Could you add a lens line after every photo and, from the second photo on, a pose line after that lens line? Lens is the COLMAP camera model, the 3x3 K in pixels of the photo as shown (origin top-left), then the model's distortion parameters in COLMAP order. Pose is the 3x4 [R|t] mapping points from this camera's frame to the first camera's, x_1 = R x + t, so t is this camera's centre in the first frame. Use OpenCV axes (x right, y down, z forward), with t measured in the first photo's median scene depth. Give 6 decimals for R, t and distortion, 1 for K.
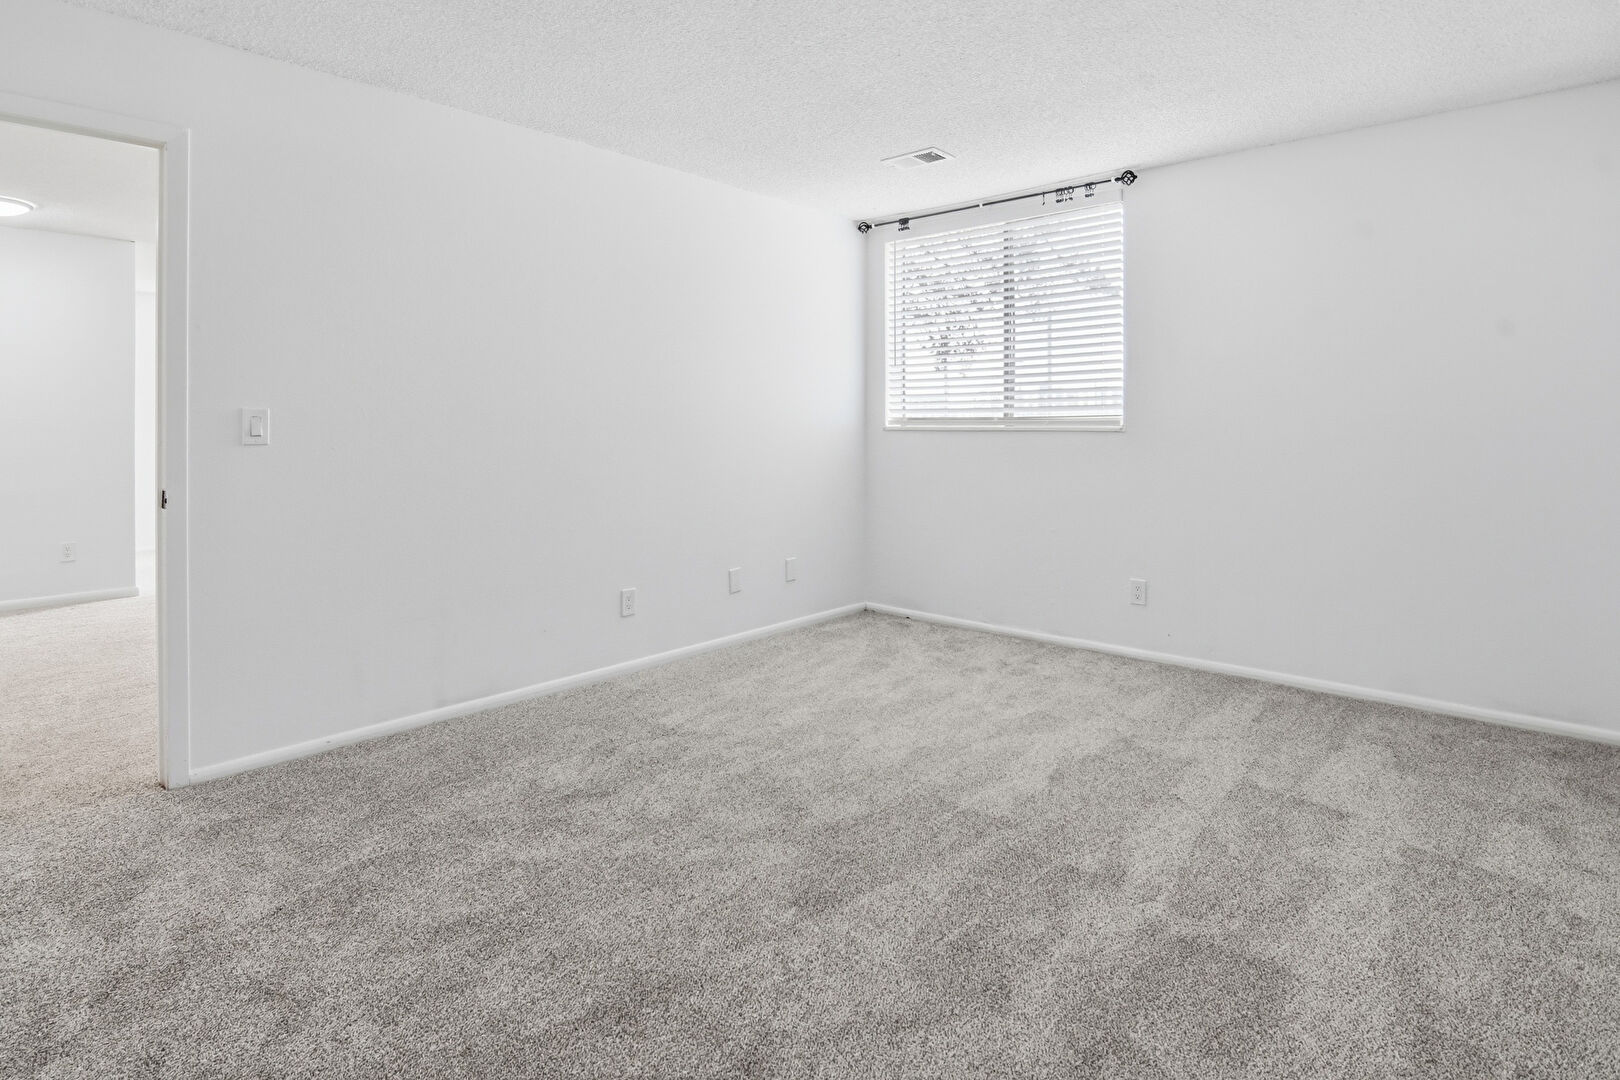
lens RADIAL K [[842.5, 0, 799.8], [0, 842.5, 459.9], [0, 0, 1]] dist [-0.020212, 0.000609]
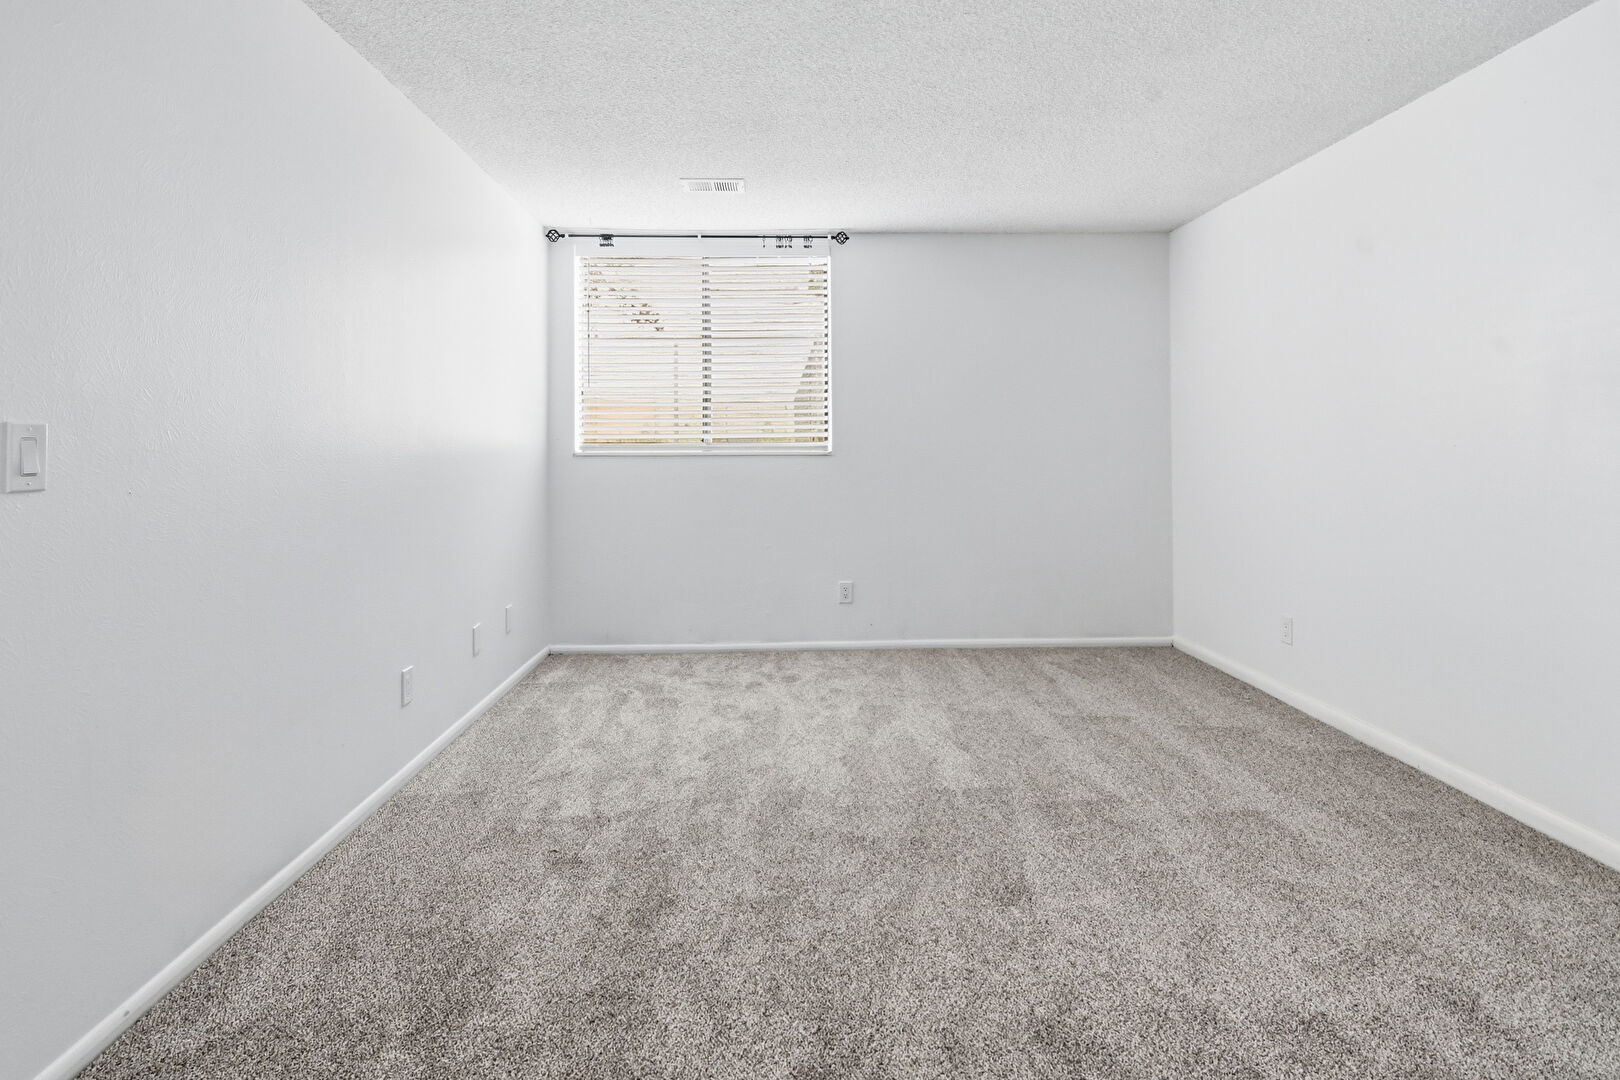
lens RADIAL K [[842.5, 0, 799.8], [0, 842.5, 459.9], [0, 0, 1]] dist [-0.020212, 0.000609]
pose [[0.722668, -0.011990, 0.691091, -0.469957], [0.032501, 0.999333, -0.016648, -0.009702], [-0.690431, 0.034492, 0.722576, 0.205871]]
